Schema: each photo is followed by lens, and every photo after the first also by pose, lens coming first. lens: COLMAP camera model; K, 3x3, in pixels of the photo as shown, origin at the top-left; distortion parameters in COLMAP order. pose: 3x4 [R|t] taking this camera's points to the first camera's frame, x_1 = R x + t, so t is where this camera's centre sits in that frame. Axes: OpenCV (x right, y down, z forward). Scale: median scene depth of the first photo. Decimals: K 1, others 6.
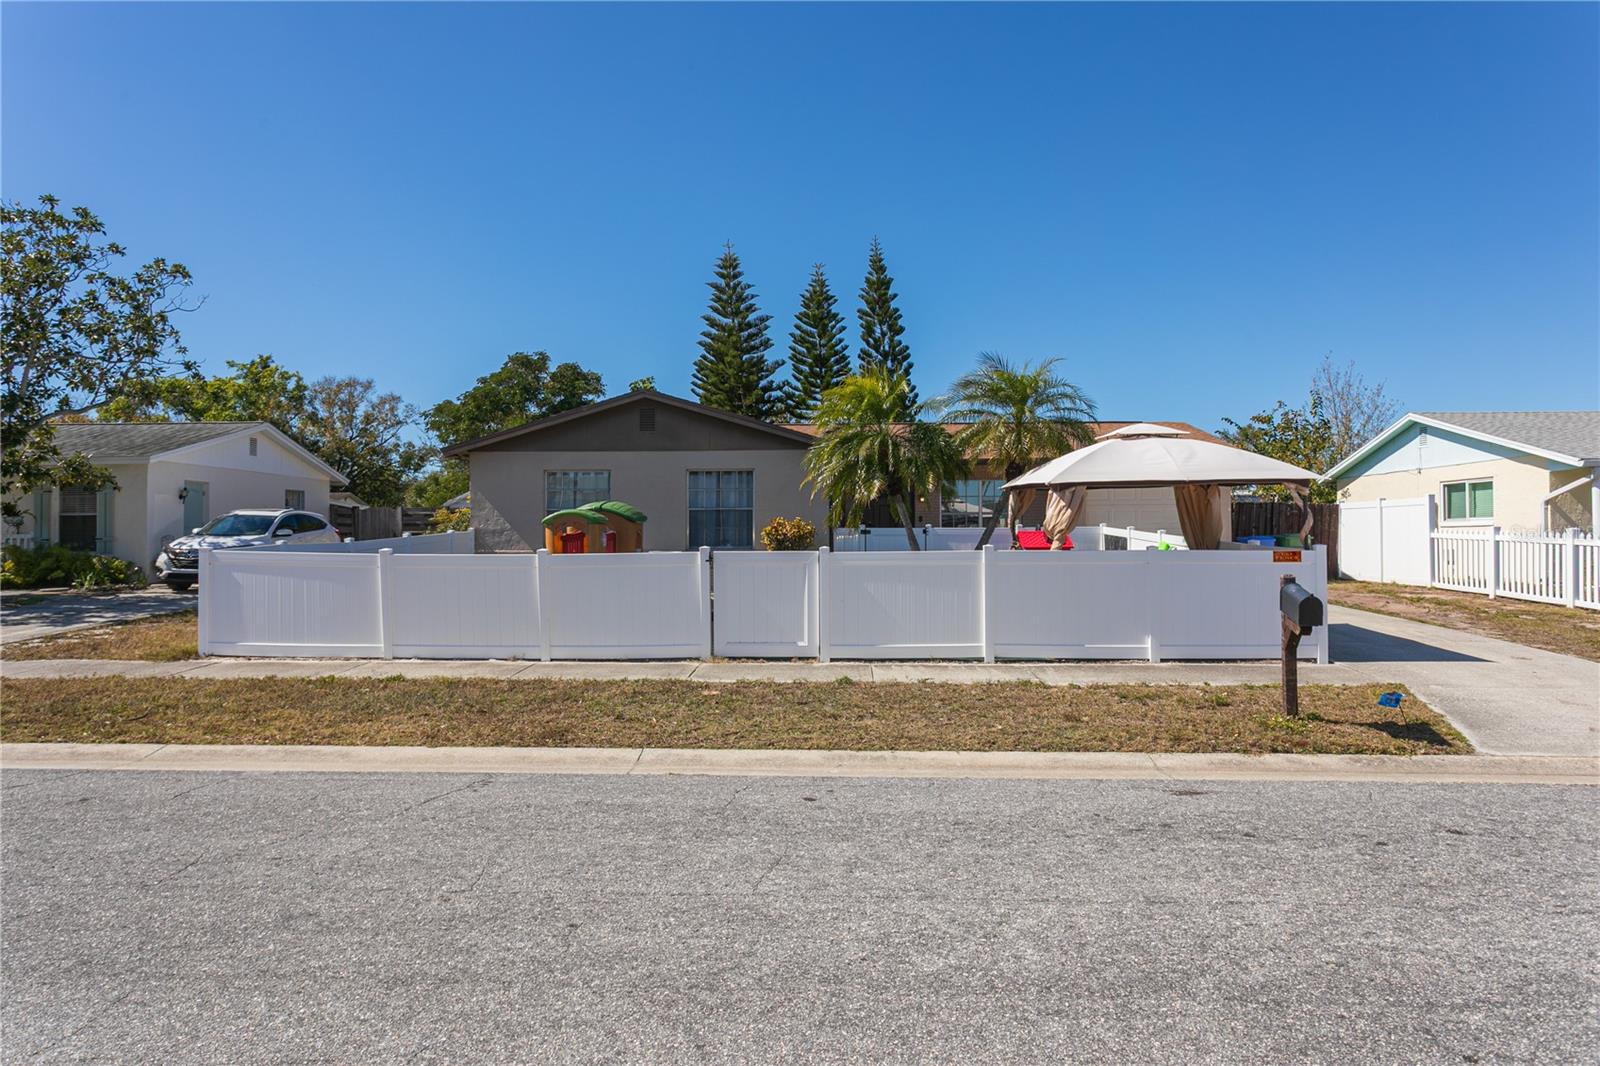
lens RADIAL K [[979.5, 0, 800.0], [0, 979.5, 533.0], [0, 0, 1]] dist [-0.007486, -0.000361]
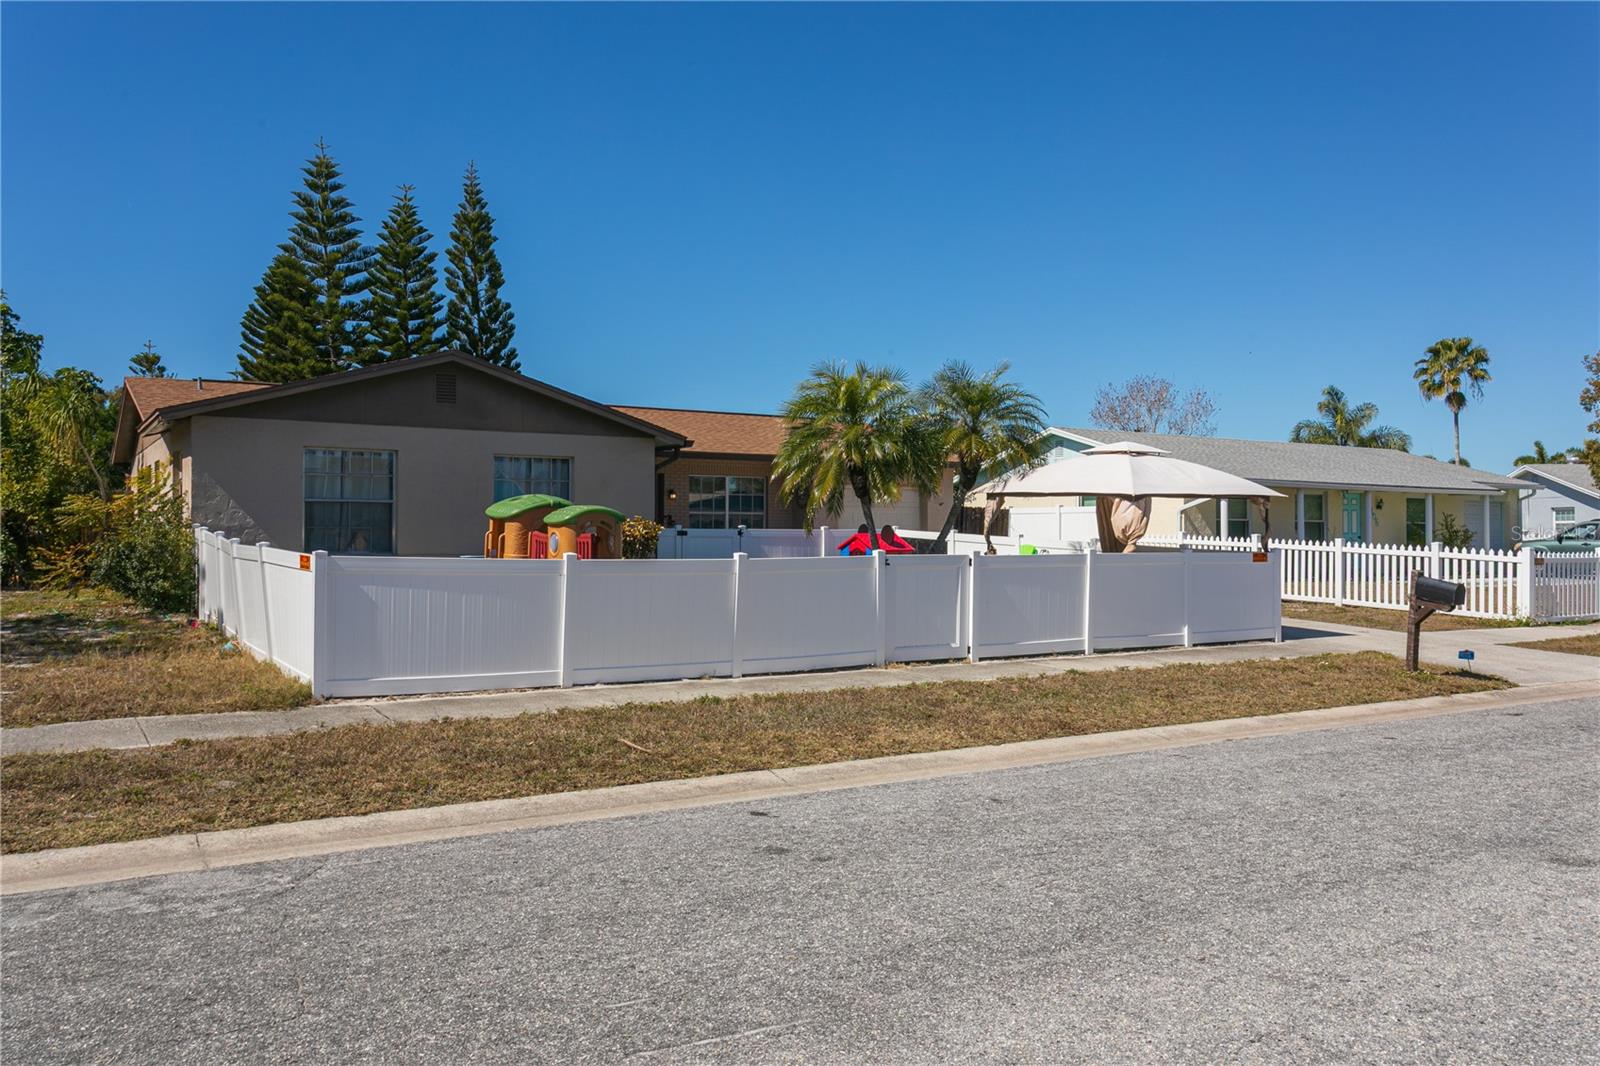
lens RADIAL K [[1250.9, 0, 800.0], [0, 1250.9, 533.0], [0, 0, 1]] dist [-0.000835, 0.000518]
pose [[0.823429, 0.006621, 0.567381, -0.522159], [-0.007161, 0.999974, -0.001277, -0.000500], [-0.567374, -0.003012, 0.823455, 0.012135]]
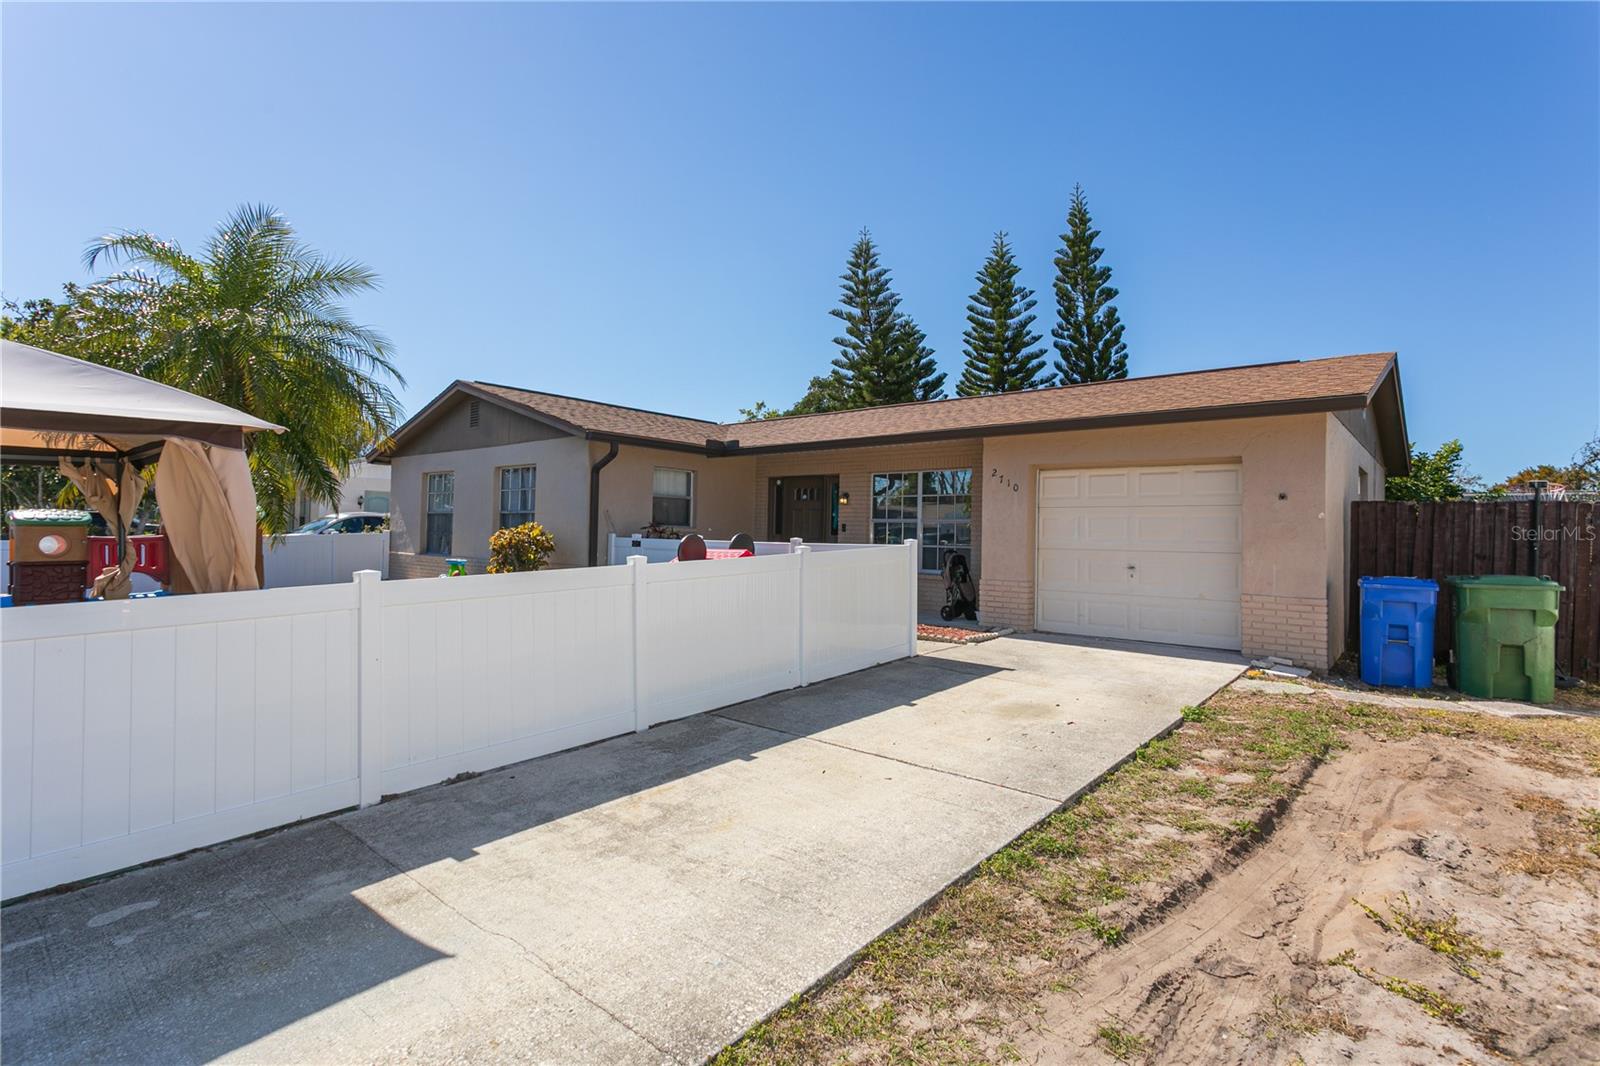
lens RADIAL K [[767.4, 0, 791.8], [0, 767.4, 537.7], [0, 0, 1]] dist [0.003441, 0.000620]
pose [[0.785077, 0.023205, -0.618964, 0.557994], [-0.022409, 0.999708, 0.009056, -0.014284], [0.618993, 0.006761, 0.785367, 0.659801]]
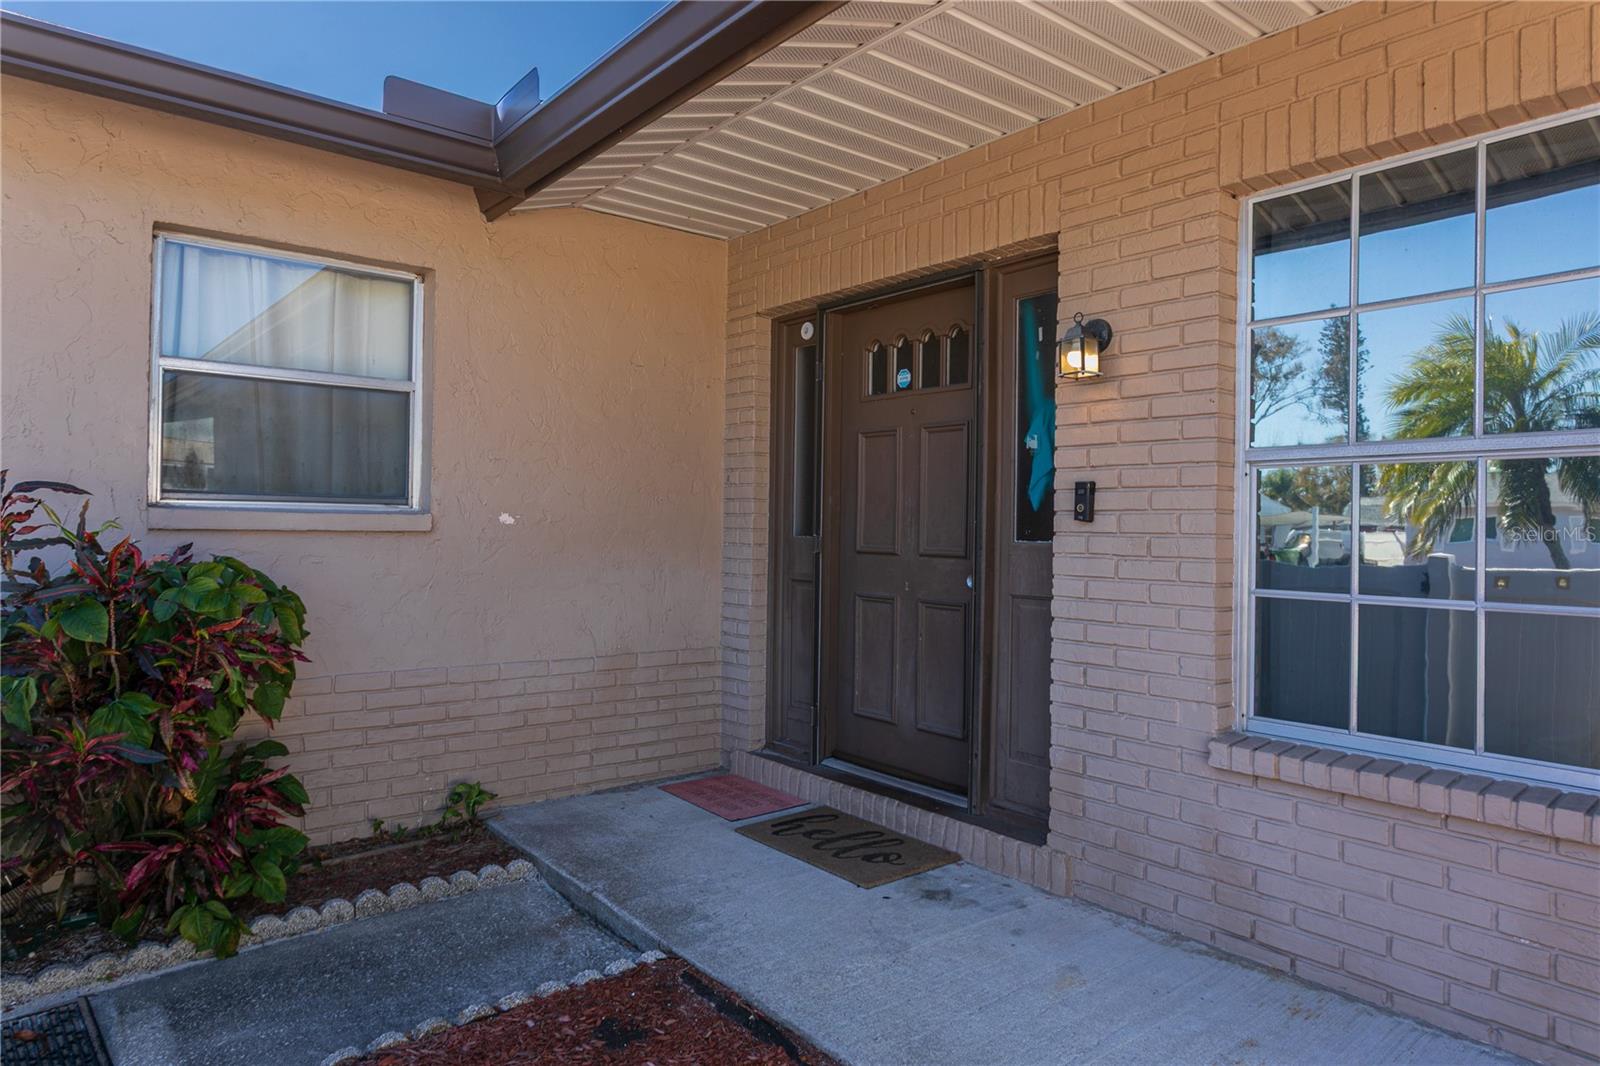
lens RADIAL K [[992.7, 0, 800.0], [0, 992.7, 533.0], [0, 0, 1]] dist [-0.000068, -0.000019]
pose [[0.661277, 0.013883, -0.750013, 0.253788], [-0.019601, 0.999807, 0.001224, -0.011985], [0.749886, 0.013891, 0.661422, 1.094665]]
